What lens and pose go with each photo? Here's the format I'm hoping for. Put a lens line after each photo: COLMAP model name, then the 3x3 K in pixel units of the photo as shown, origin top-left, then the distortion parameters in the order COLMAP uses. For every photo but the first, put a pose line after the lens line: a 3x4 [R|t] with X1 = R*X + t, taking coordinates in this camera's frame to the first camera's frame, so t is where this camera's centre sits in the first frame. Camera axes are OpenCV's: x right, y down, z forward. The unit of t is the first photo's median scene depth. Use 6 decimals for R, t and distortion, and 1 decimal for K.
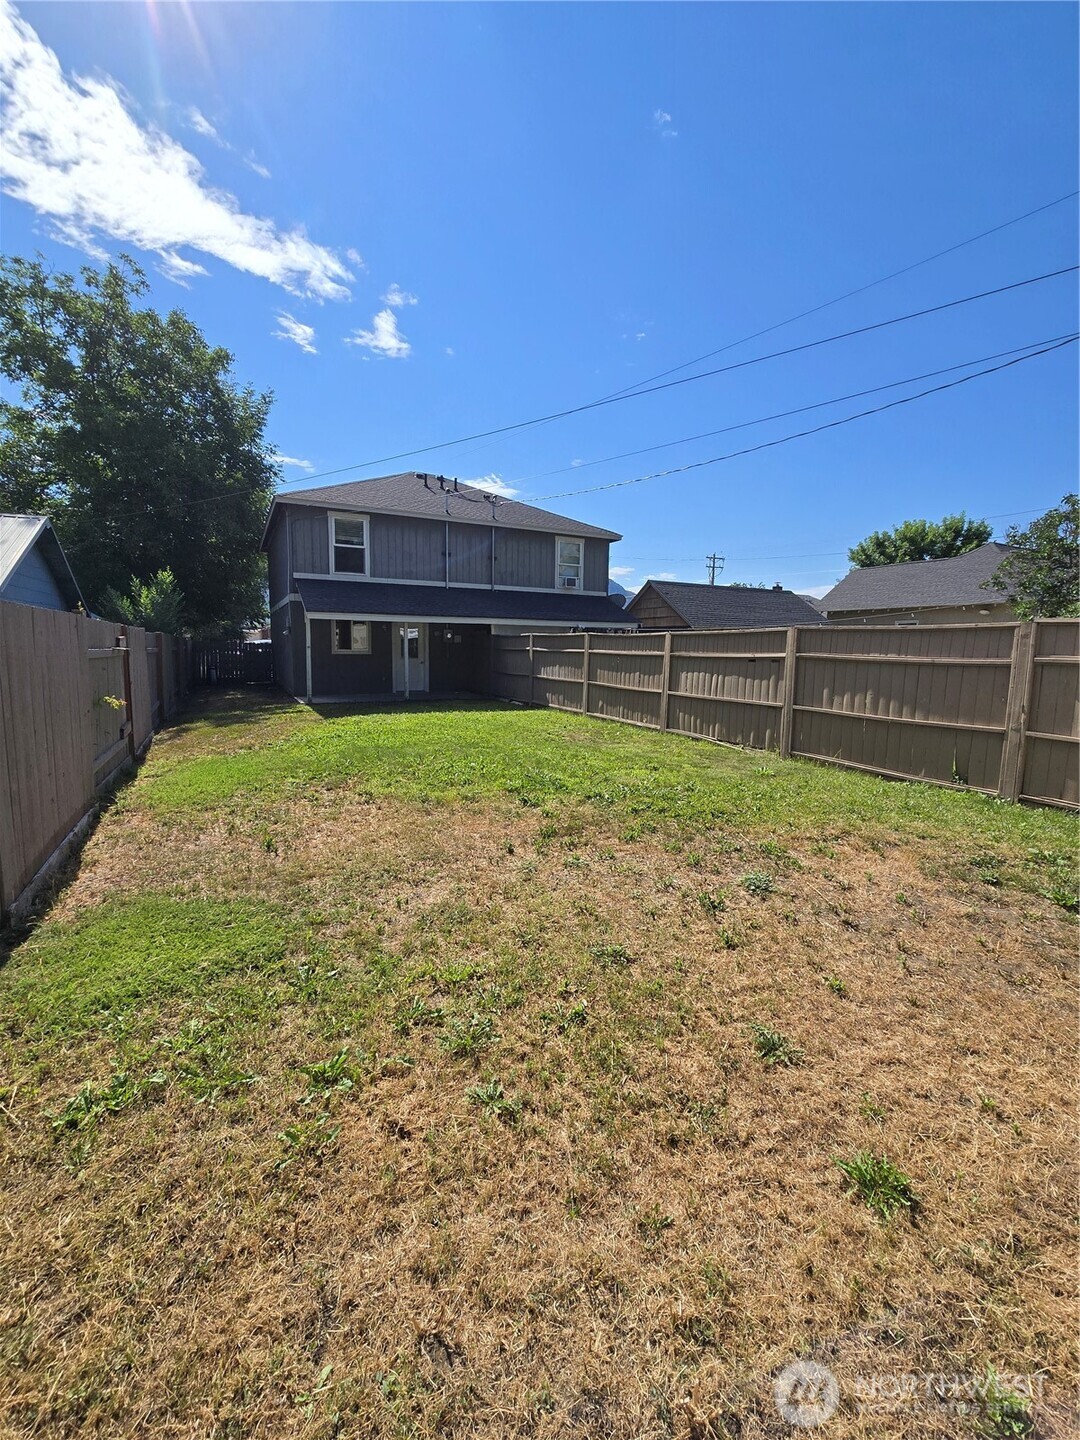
lens RADIAL K [[593.2, 0, 542.8], [0, 593.2, 711.2], [0, 0, 1]] dist [-0.001584, -0.000019]
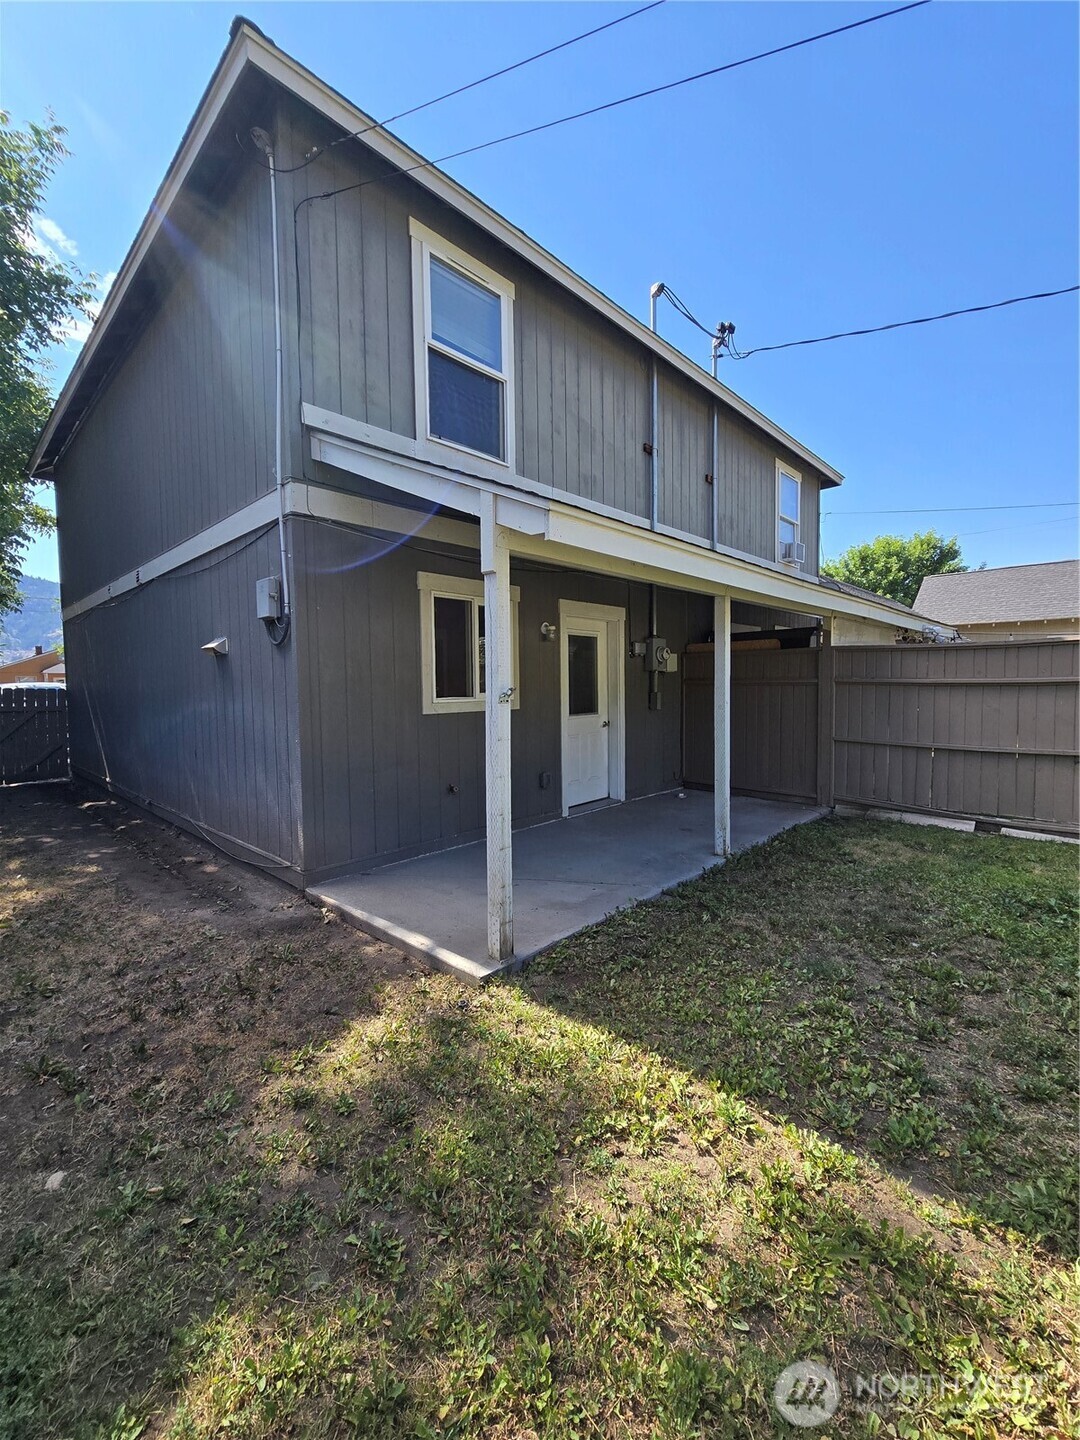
lens RADIAL K [[593.2, 0, 542.8], [0, 593.2, 711.2], [0, 0, 1]] dist [-0.001584, -0.000019]
pose [[0.942045, -0.044132, 0.332571, -0.381495], [0.065362, 0.996458, -0.052915, -0.075942], [-0.329058, 0.071586, 0.941592, 0.681013]]
